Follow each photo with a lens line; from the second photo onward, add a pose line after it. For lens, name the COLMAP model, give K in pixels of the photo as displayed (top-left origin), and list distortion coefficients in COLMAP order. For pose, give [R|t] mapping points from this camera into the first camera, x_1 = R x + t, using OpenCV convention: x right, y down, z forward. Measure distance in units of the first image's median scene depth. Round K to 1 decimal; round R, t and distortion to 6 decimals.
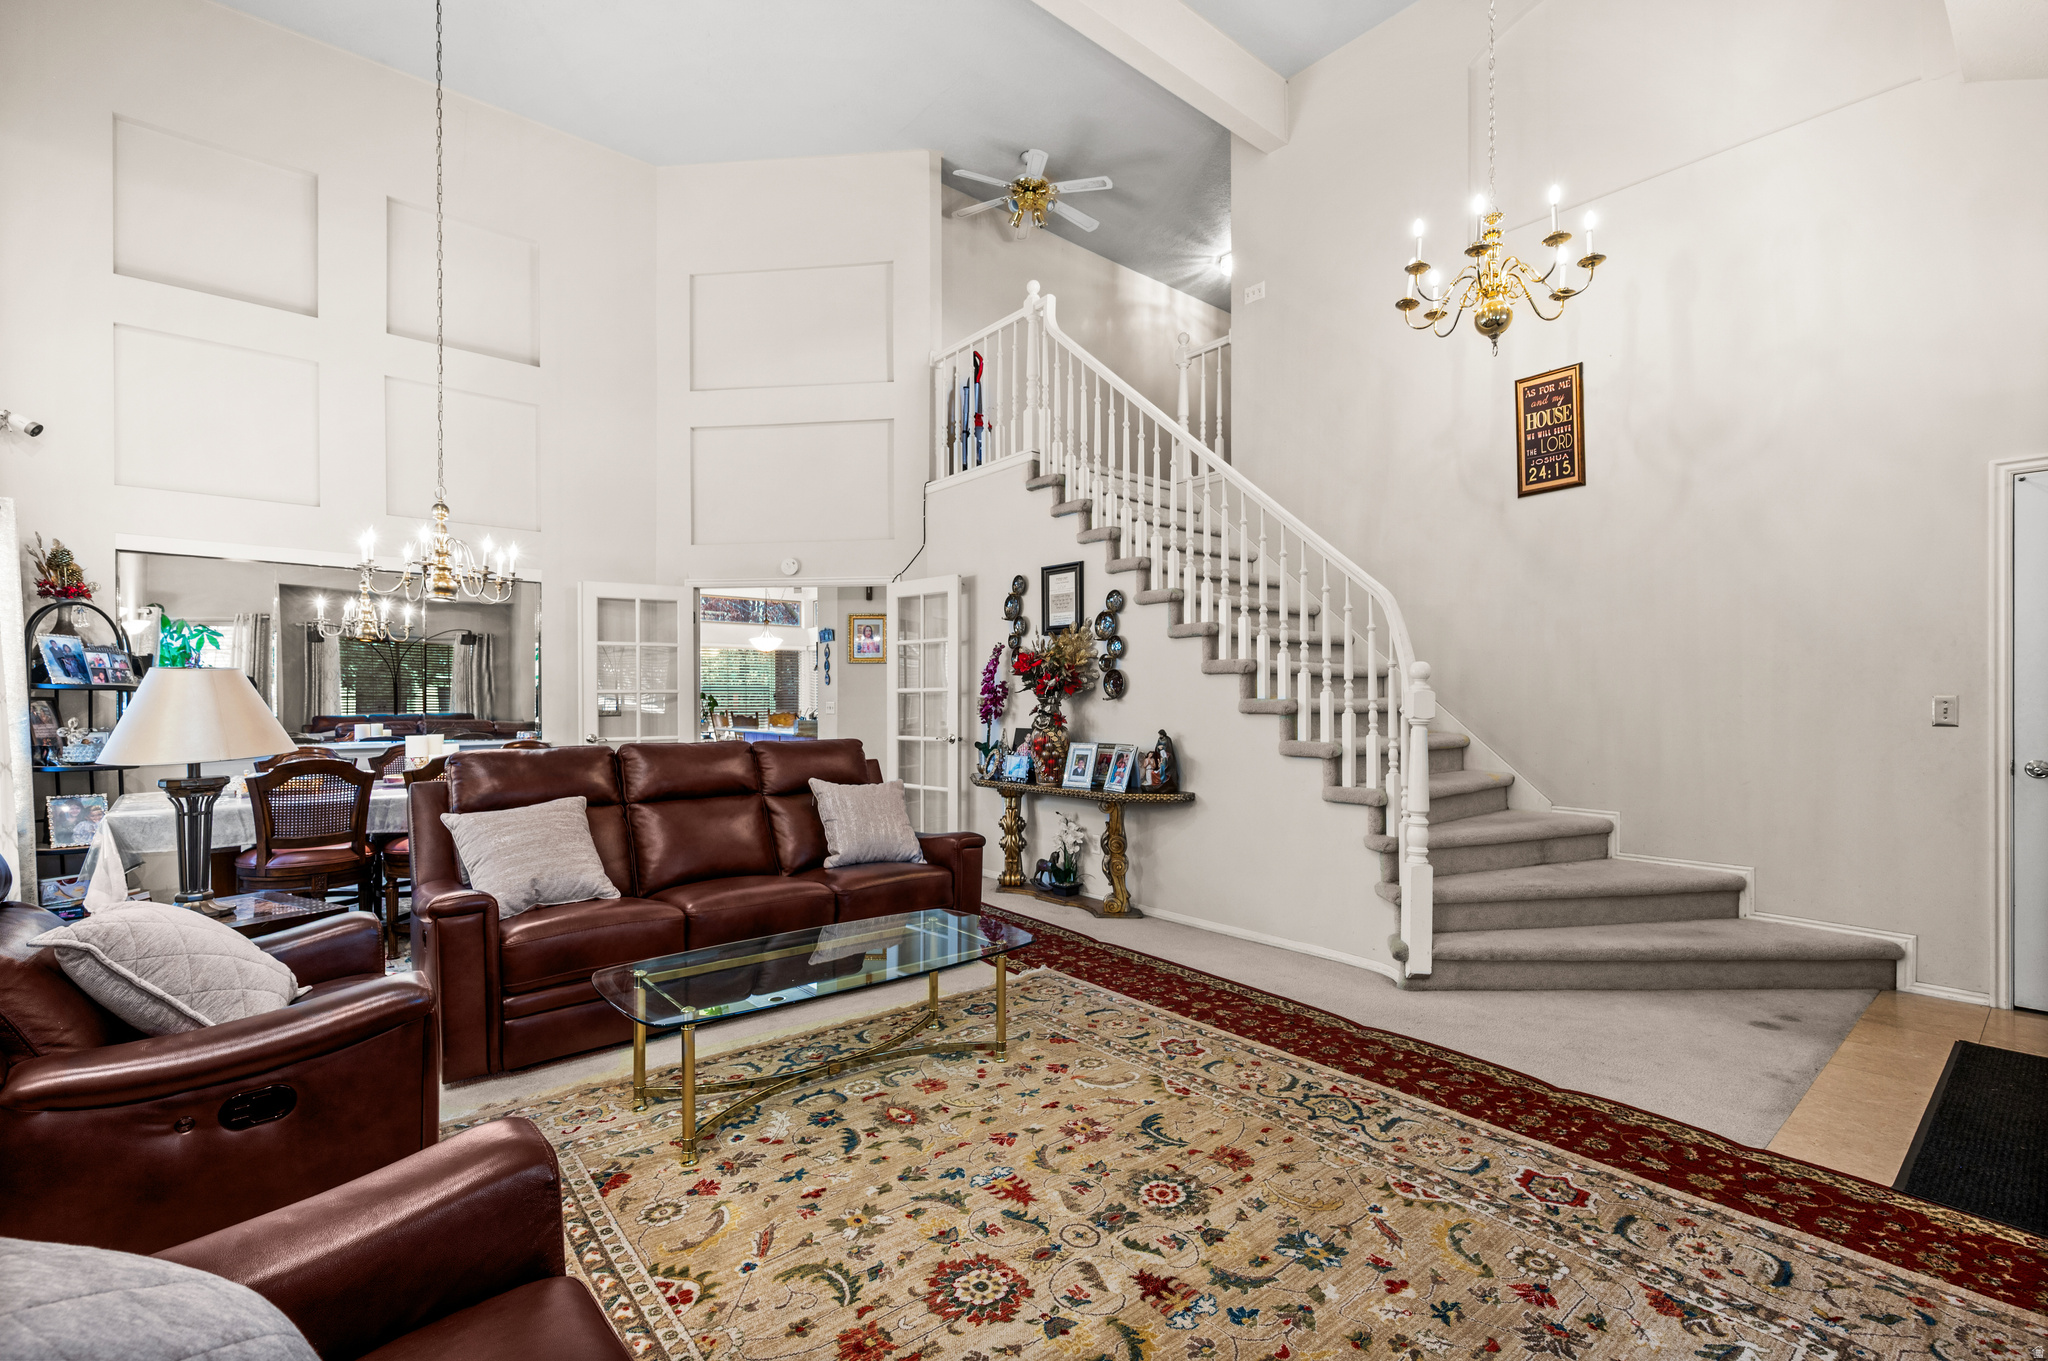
lens RADIAL K [[911.7, 0, 1024.1], [0, 911.7, 699.9], [0, 0, 1]] dist [0.001525, 0.000884]
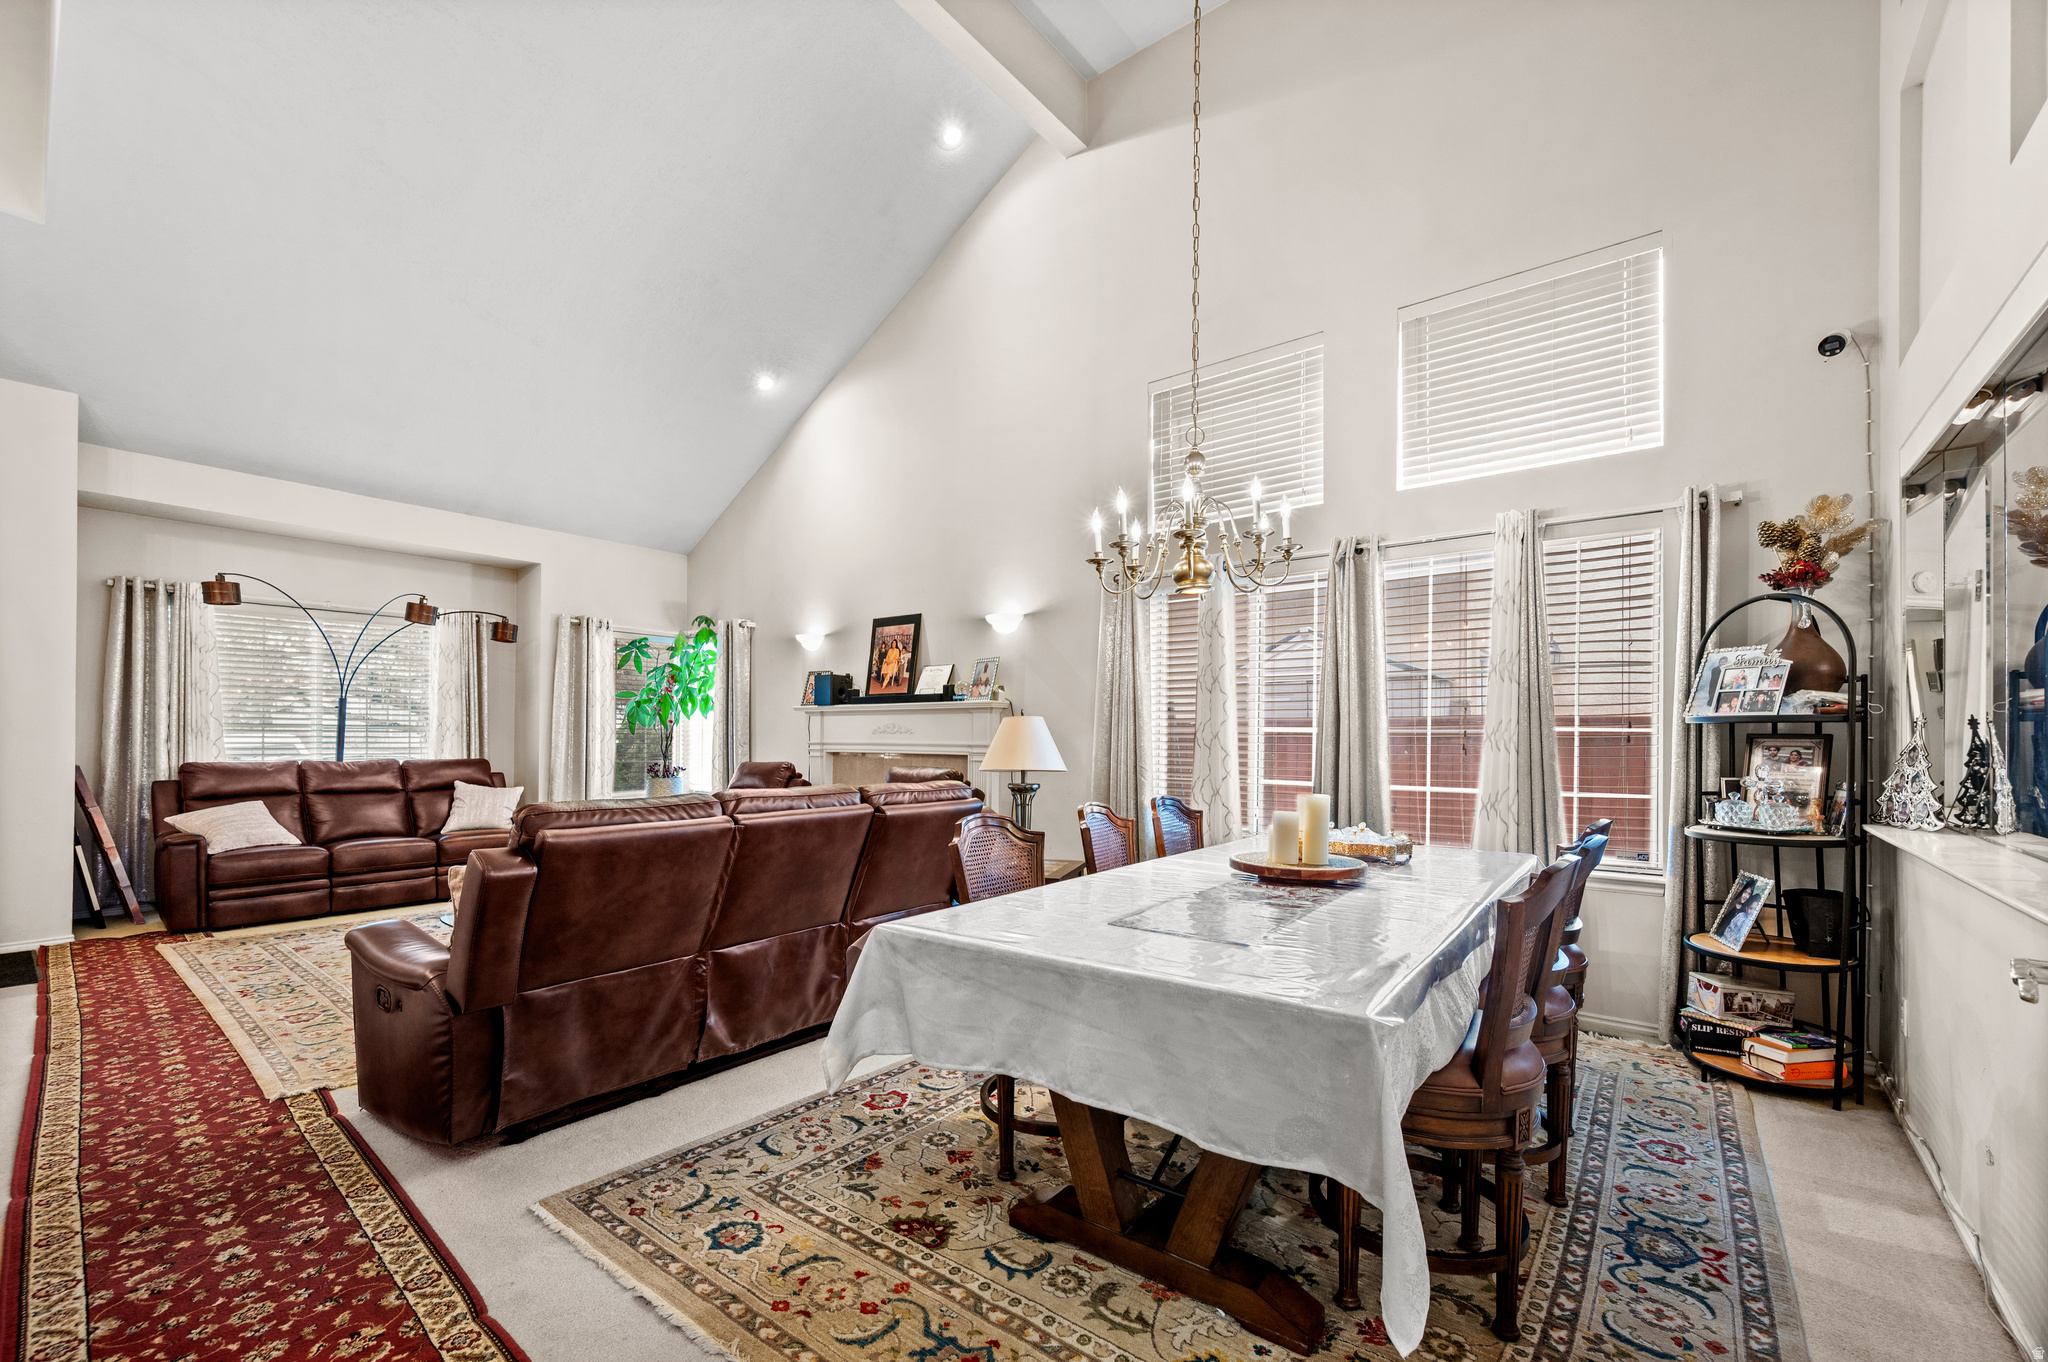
lens RADIAL K [[822.7, 0, 1010.2], [0, 822.7, 743.2], [0, 0, 1]] dist [0.002397, -0.001008]
pose [[-0.982333, -0.004001, -0.187099, -0.744387], [-0.004539, 0.999987, 0.002444, 0.010546], [0.187087, 0.003250, -0.982338, 3.048998]]
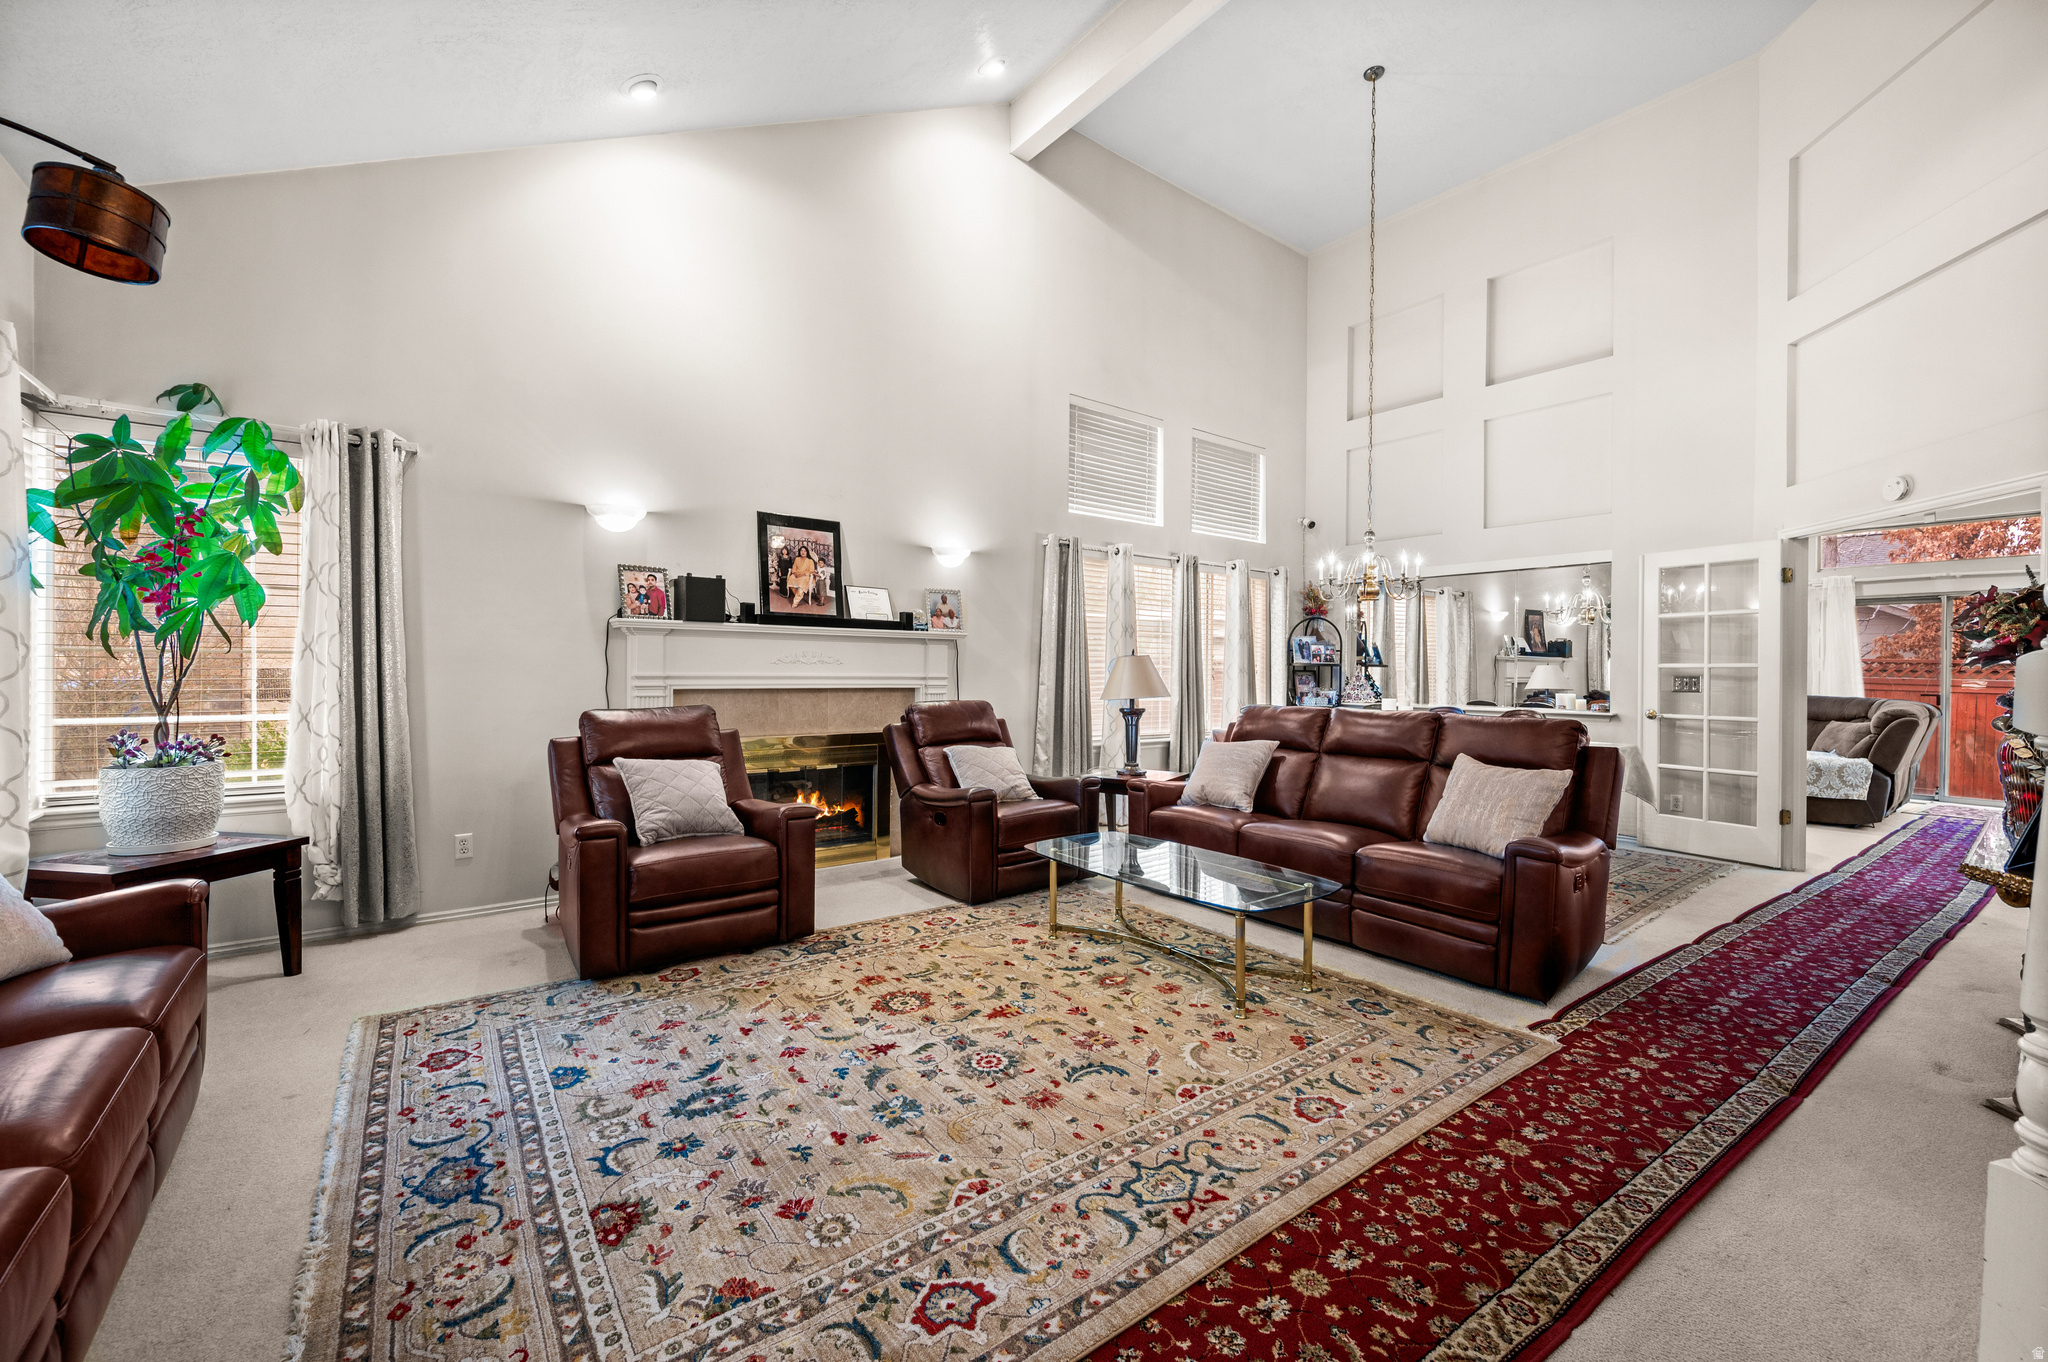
lens RADIAL K [[822.7, 0, 1026.0], [0, 822.7, 671.0], [0, 0, 1]] dist [0.002397, -0.001008]
pose [[-0.054722, 0.000736, -0.998501, 1.221824], [-0.006460, 0.999979, 0.001091, -0.000214], [0.998481, 0.006510, -0.054717, 1.056519]]
